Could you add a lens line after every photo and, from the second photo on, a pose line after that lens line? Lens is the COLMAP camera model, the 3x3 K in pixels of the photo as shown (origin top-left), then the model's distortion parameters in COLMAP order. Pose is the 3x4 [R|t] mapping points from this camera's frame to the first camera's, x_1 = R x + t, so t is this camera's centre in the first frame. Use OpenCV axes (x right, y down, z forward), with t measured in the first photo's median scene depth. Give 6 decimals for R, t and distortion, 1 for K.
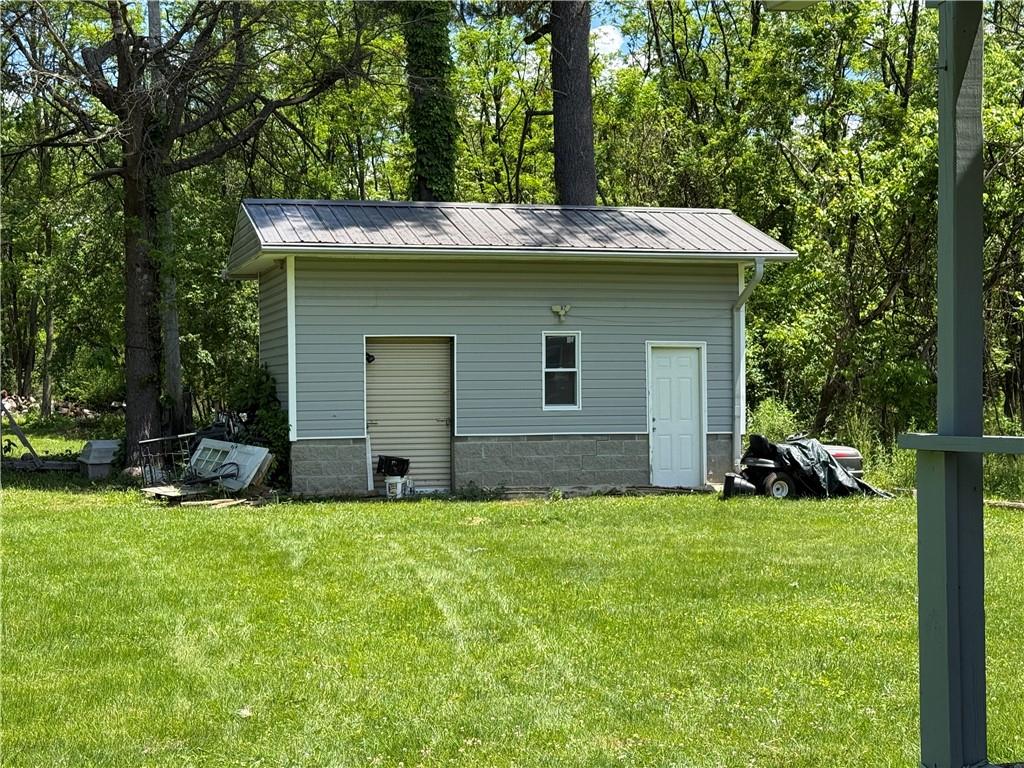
lens RADIAL K [[1641.4, 0, 512.2], [0, 1641.4, 385.9], [0, 0, 1]] dist [0.122571, 0.000000]
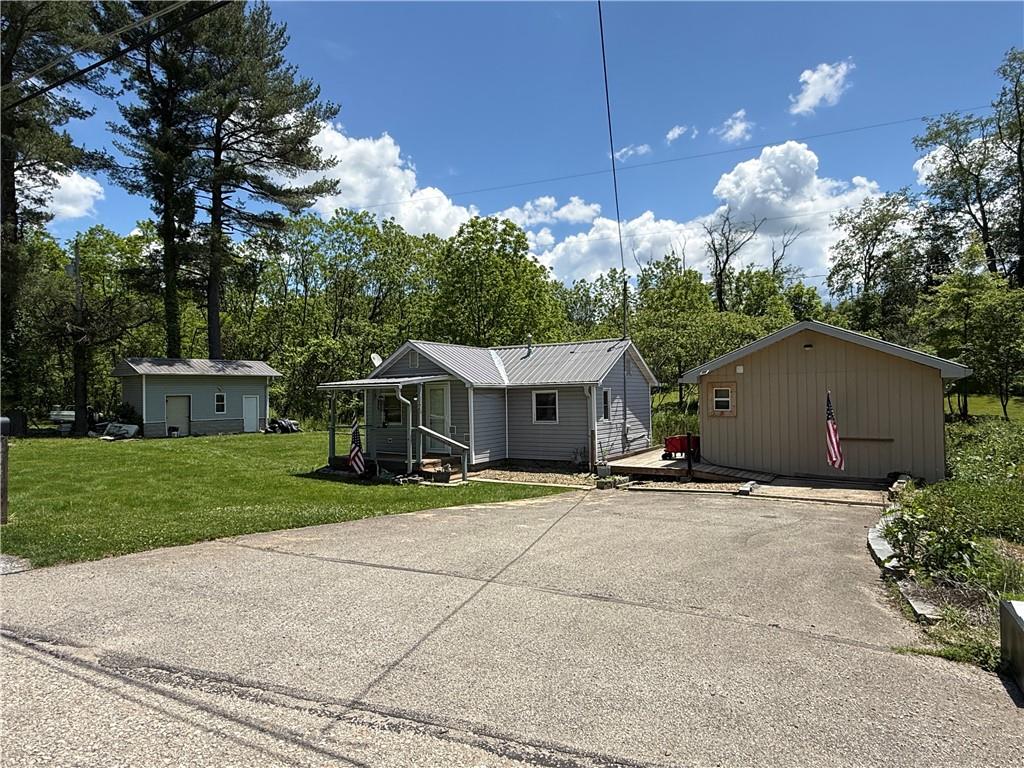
lens RADIAL K [[601.3, 0, 506.3], [0, 601.3, 388.0], [0, 0, 1]] dist [-0.002233, 0.000004]
pose [[0.835846, 0.003896, 0.548950, -0.193298], [-0.001691, 0.999988, -0.004523, -0.041931], [-0.548961, 0.002852, 0.835843, -0.599428]]
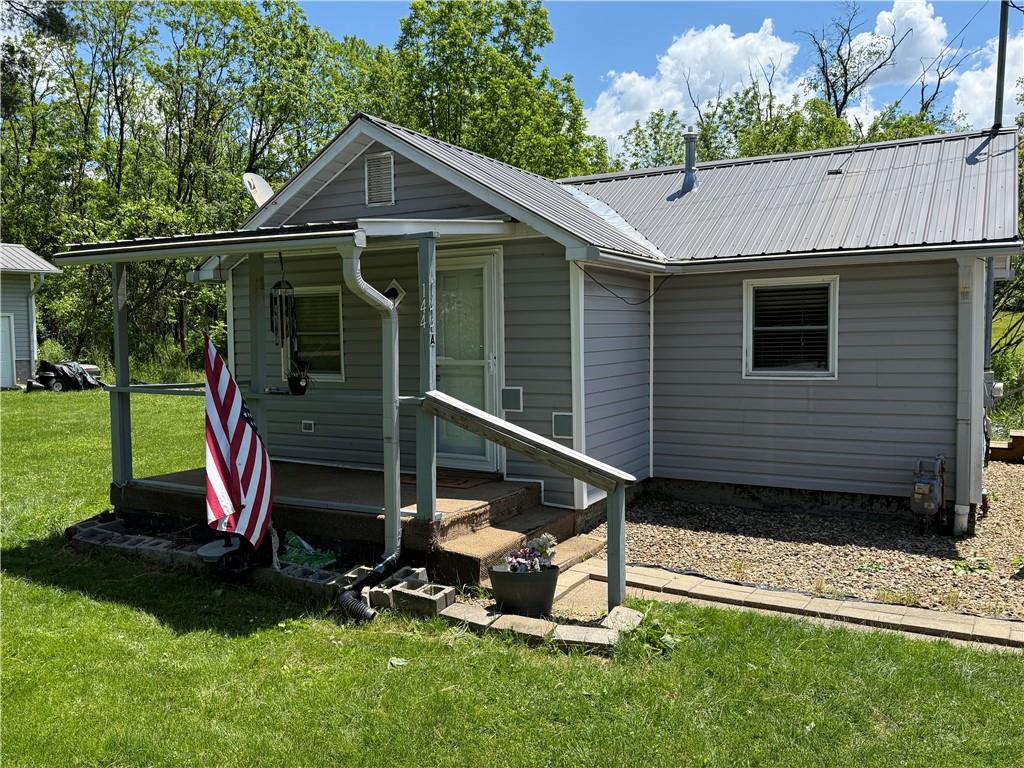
lens RADIAL K [[838.4, 0, 514.0], [0, 838.4, 388.6], [0, 0, 1]] dist [0.000029, -0.007268]
pose [[0.787458, -0.041860, 0.614945, -0.032571], [-0.008543, 0.996854, 0.078795, -0.022128], [-0.616309, -0.067301, 0.784623, -0.175730]]
